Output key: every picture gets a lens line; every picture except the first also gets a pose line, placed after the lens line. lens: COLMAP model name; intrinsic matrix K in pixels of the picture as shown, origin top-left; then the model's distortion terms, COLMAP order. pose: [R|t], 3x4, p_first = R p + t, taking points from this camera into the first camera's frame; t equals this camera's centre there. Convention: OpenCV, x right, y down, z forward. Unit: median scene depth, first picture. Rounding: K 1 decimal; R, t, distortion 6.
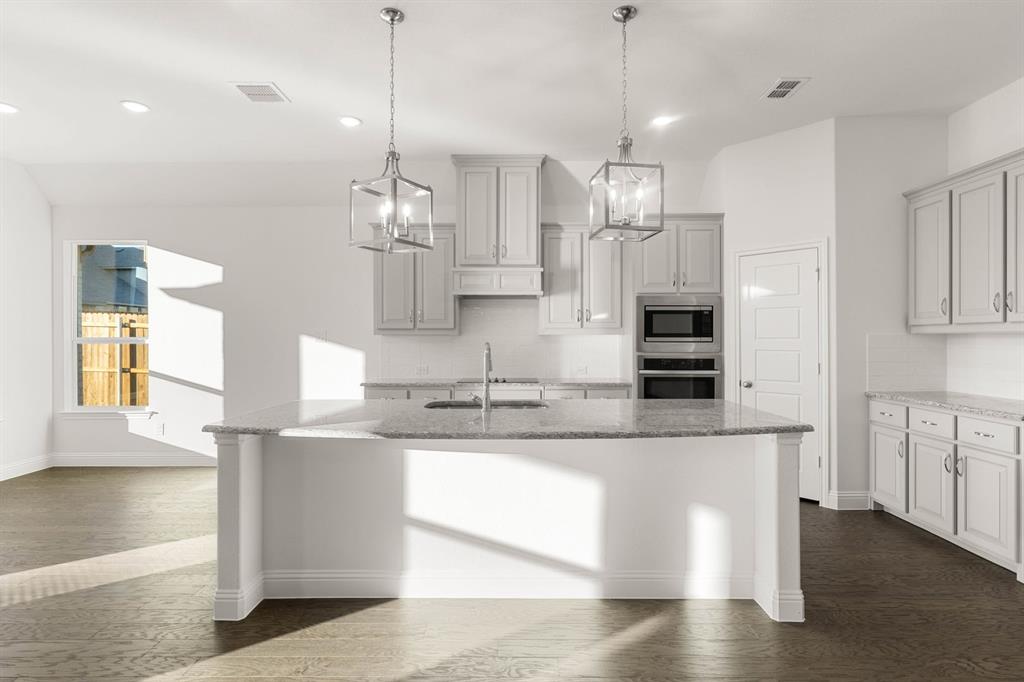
lens RADIAL K [[509.8, 0, 517.6], [0, 509.8, 337.7], [0, 0, 1]] dist [-0.003076, -0.000718]
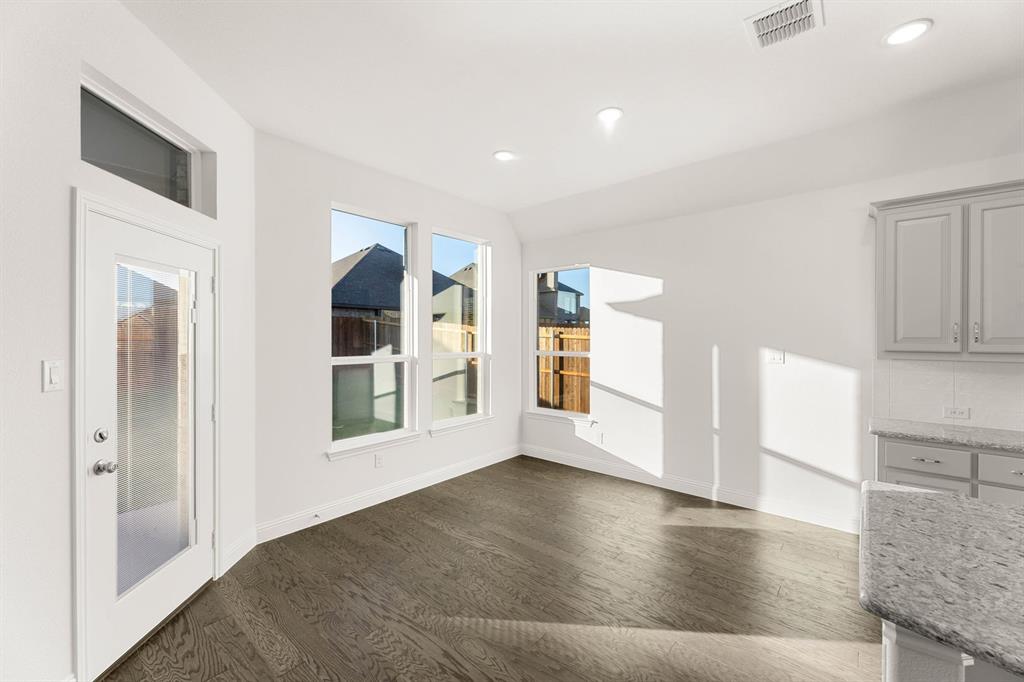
lens RADIAL K [[410.5, 0, 512.3], [0, 410.5, 337.1], [0, 0, 1]] dist [-0.003353, -0.000158]
pose [[0.761505, 0.002872, -0.648152, -0.325185], [-0.003477, 0.999994, 0.000345, -0.037456], [0.648149, 0.001991, 0.761511, 0.254708]]
